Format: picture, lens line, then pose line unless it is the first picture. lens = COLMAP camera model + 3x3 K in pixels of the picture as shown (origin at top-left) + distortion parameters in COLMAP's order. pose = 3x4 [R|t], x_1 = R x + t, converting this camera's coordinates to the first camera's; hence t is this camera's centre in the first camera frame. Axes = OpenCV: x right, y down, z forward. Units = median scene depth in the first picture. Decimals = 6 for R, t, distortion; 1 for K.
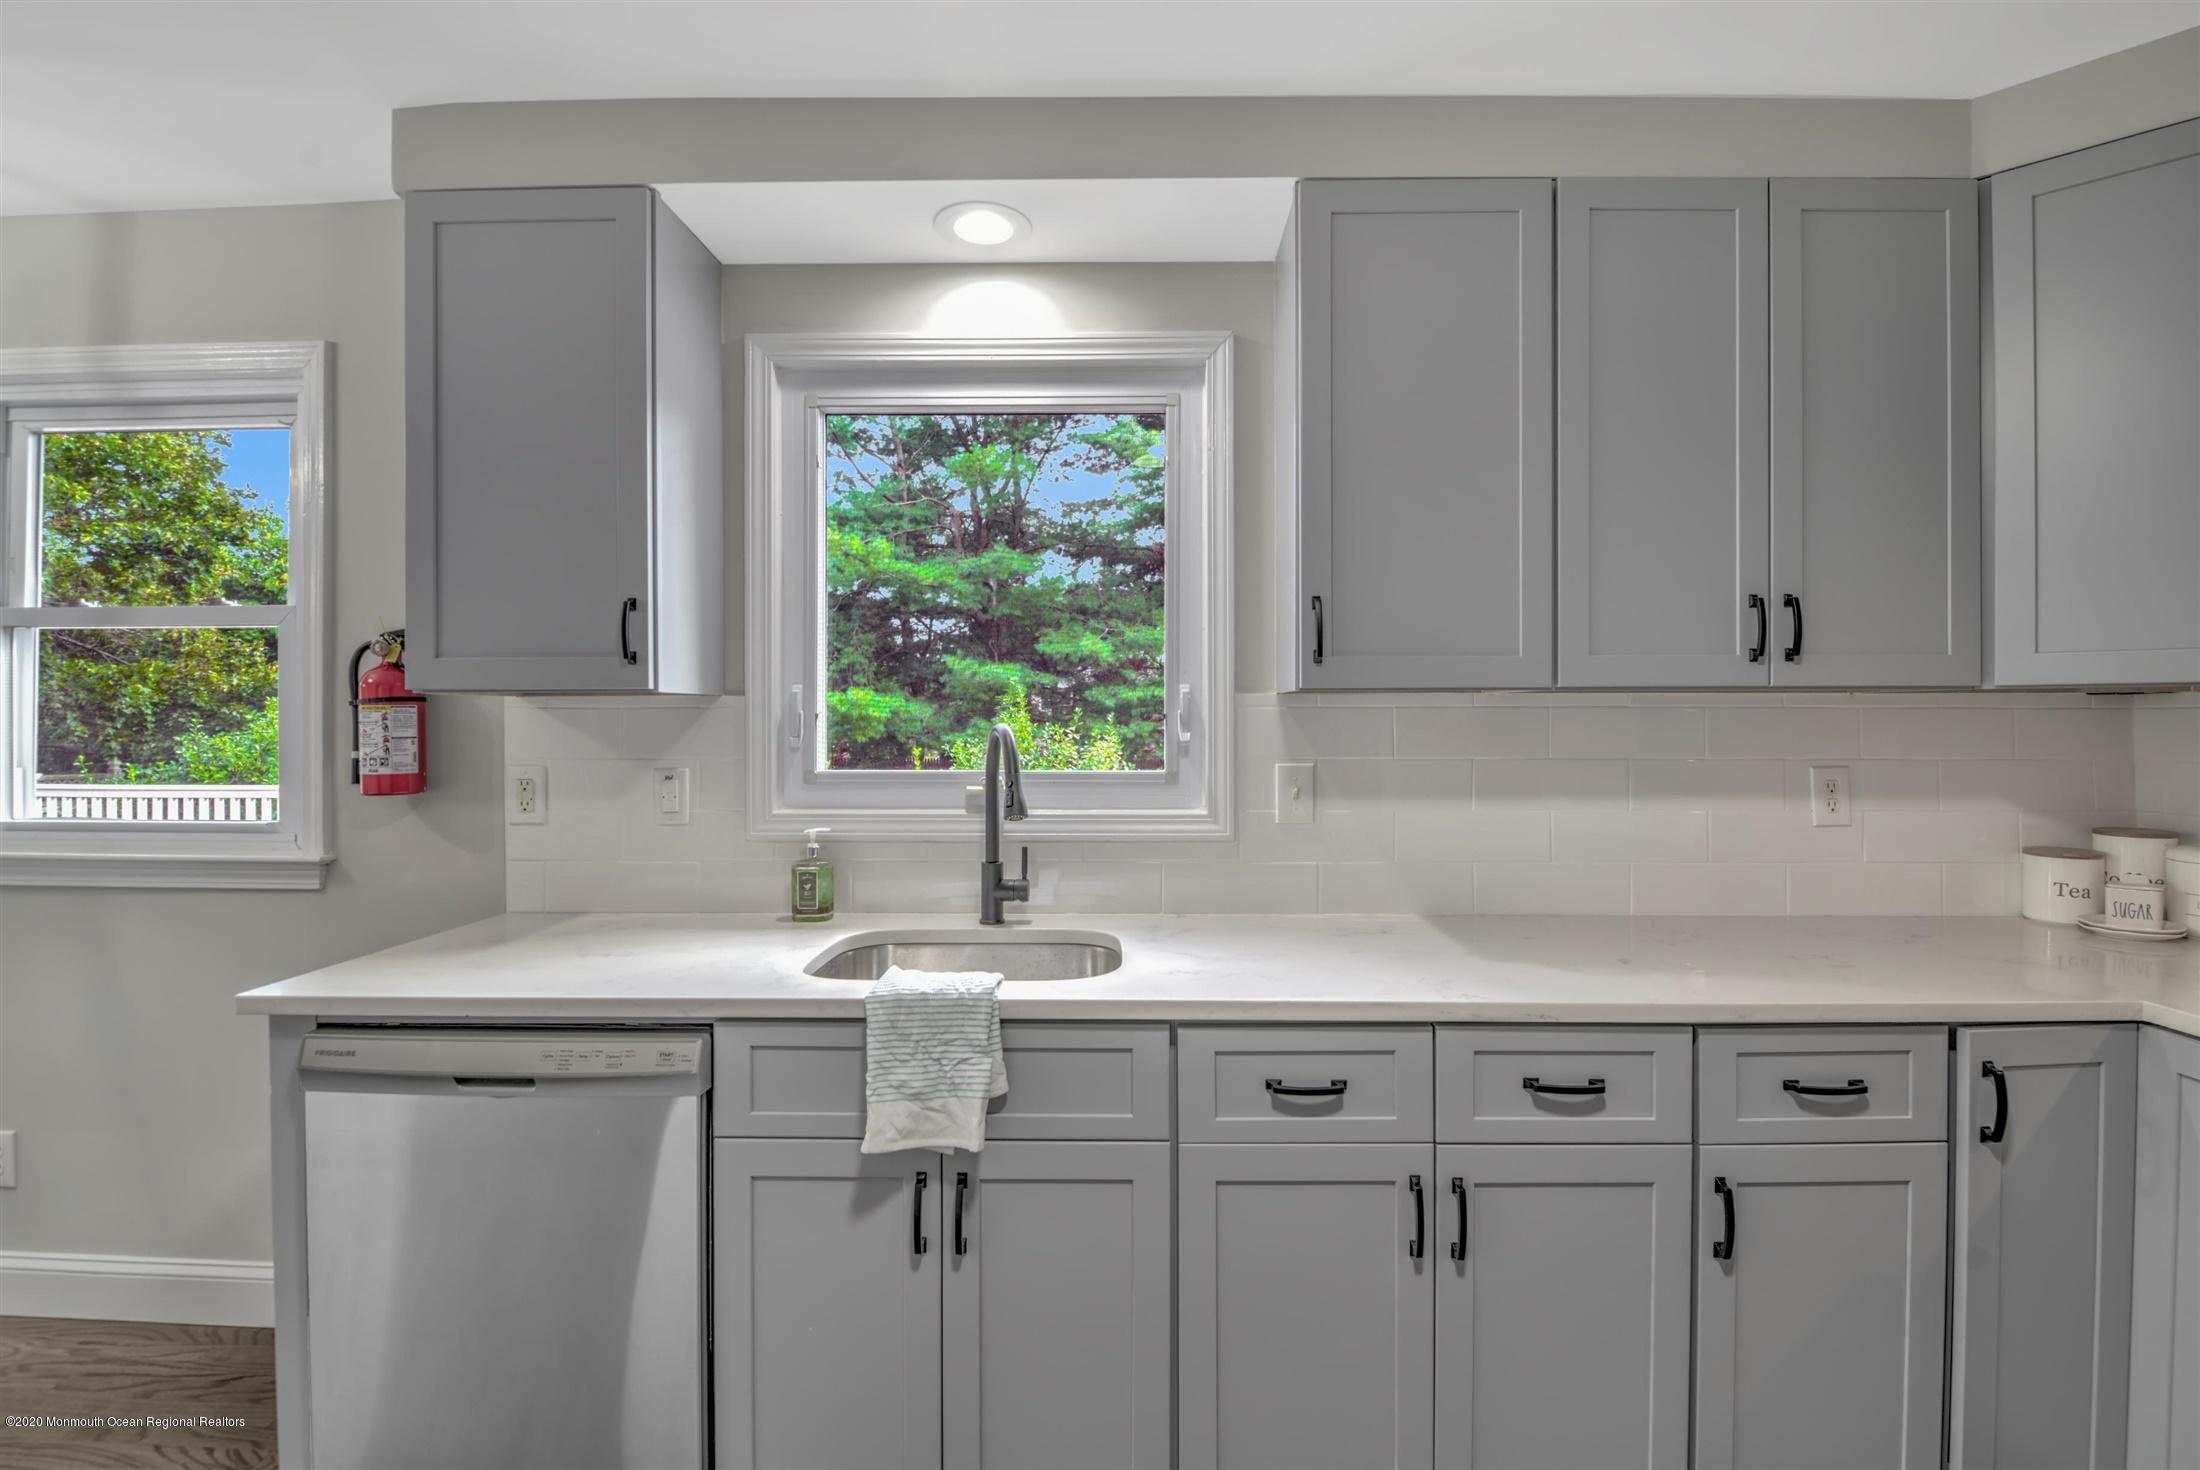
lens RADIAL K [[995.0, 0, 1110.8], [0, 995.0, 718.7], [0, 0, 1]] dist [-0.004055, -0.001122]
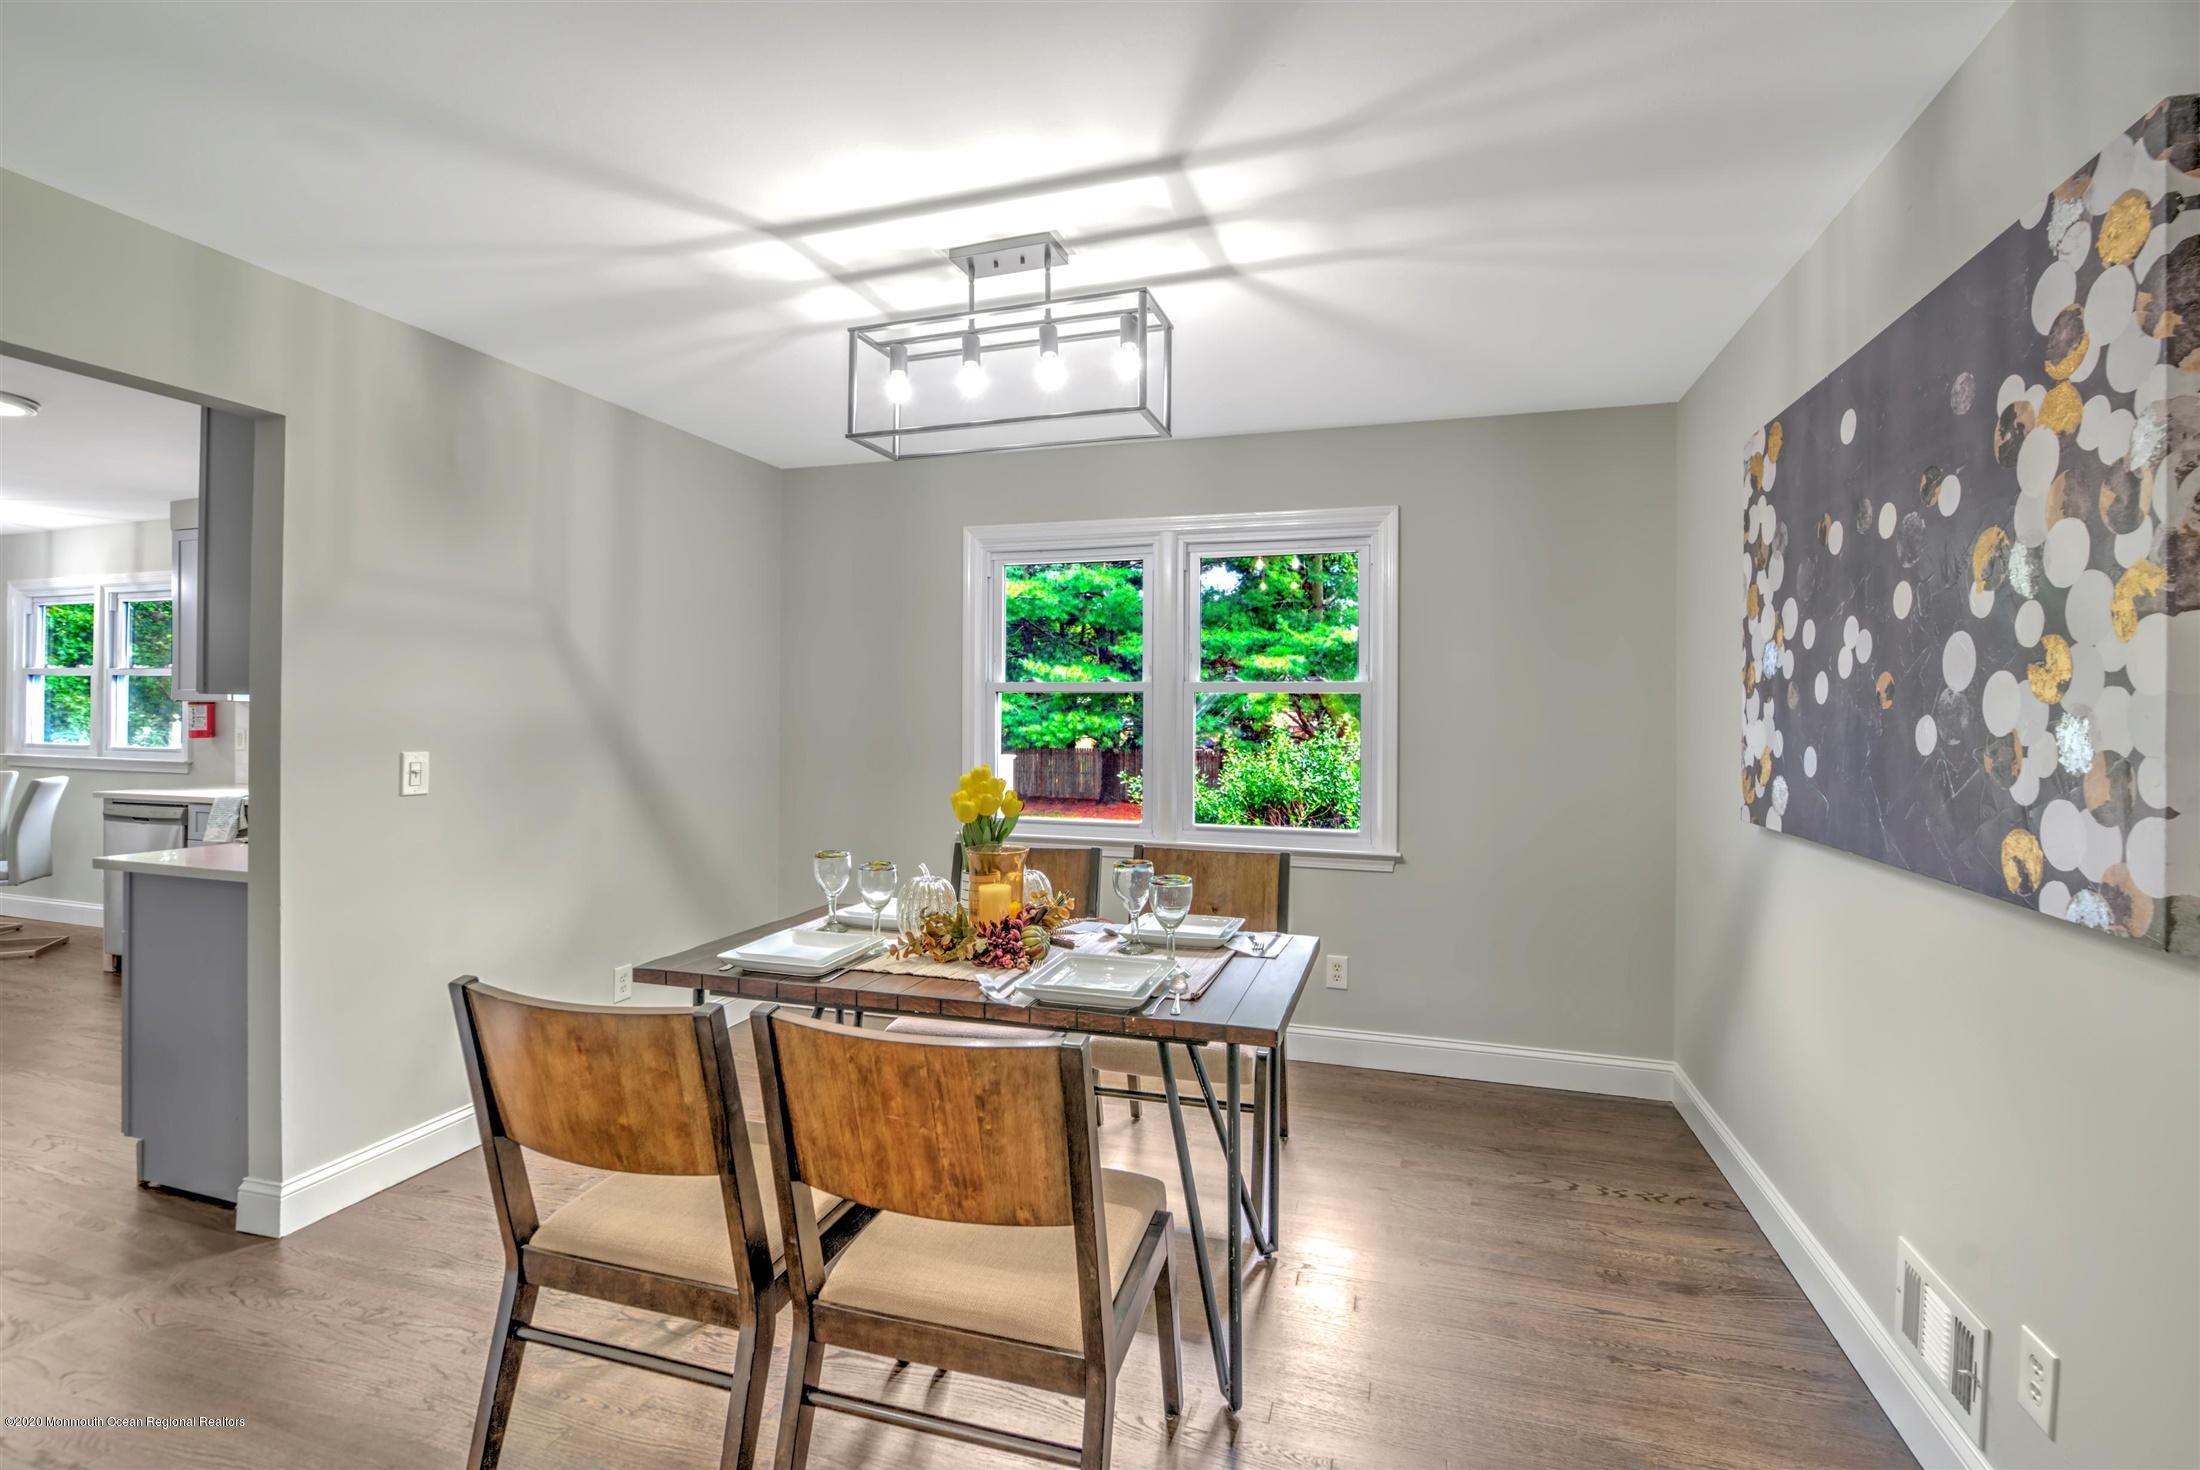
lens RADIAL K [[1010.1, 0, 1101.3], [0, 1010.1, 688.0], [0, 0, 1]] dist [0.002232, -0.010303]
pose [[0.957007, -0.008613, -0.289937, 2.776042], [0.006705, 0.999949, -0.007571, -0.024605], [0.289988, 0.005301, 0.957016, -1.042287]]
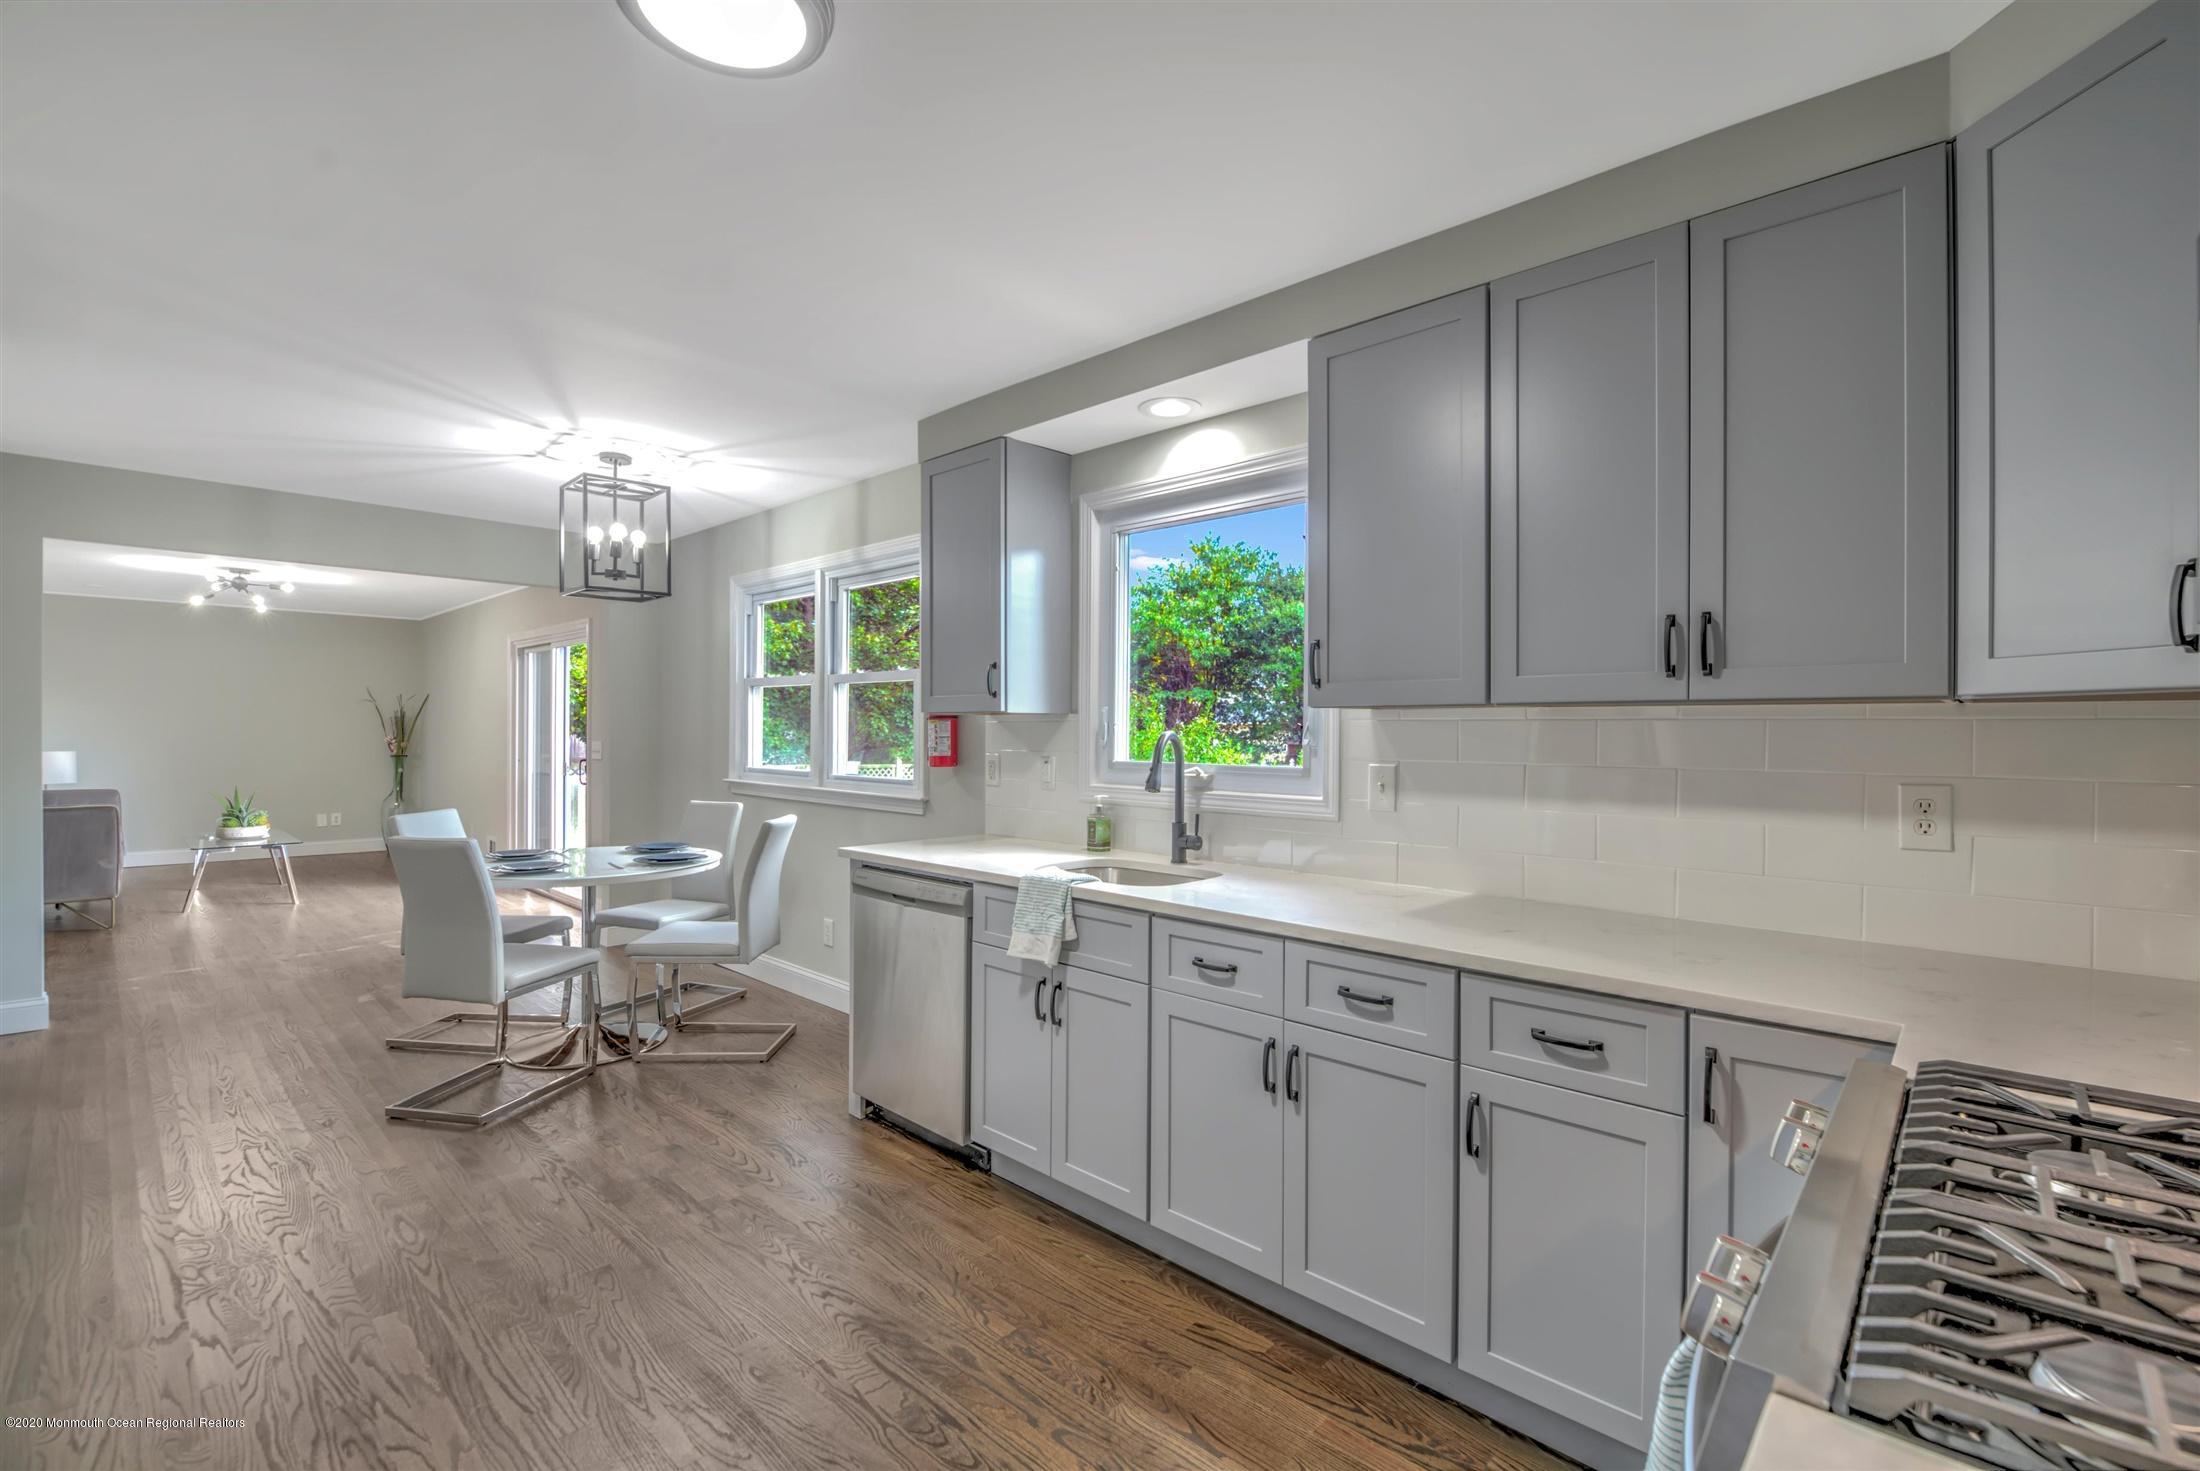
lens RADIAL K [[955.4, 0, 1100.0], [0, 955.4, 735.5], [0, 0, 1]] dist [0.012558, -0.000080]
pose [[0.737550, 0.009469, -0.675226, 0.852786], [-0.006352, 0.999955, 0.007084, 0.001713], [0.675262, -0.000936, 0.737577, -0.174920]]
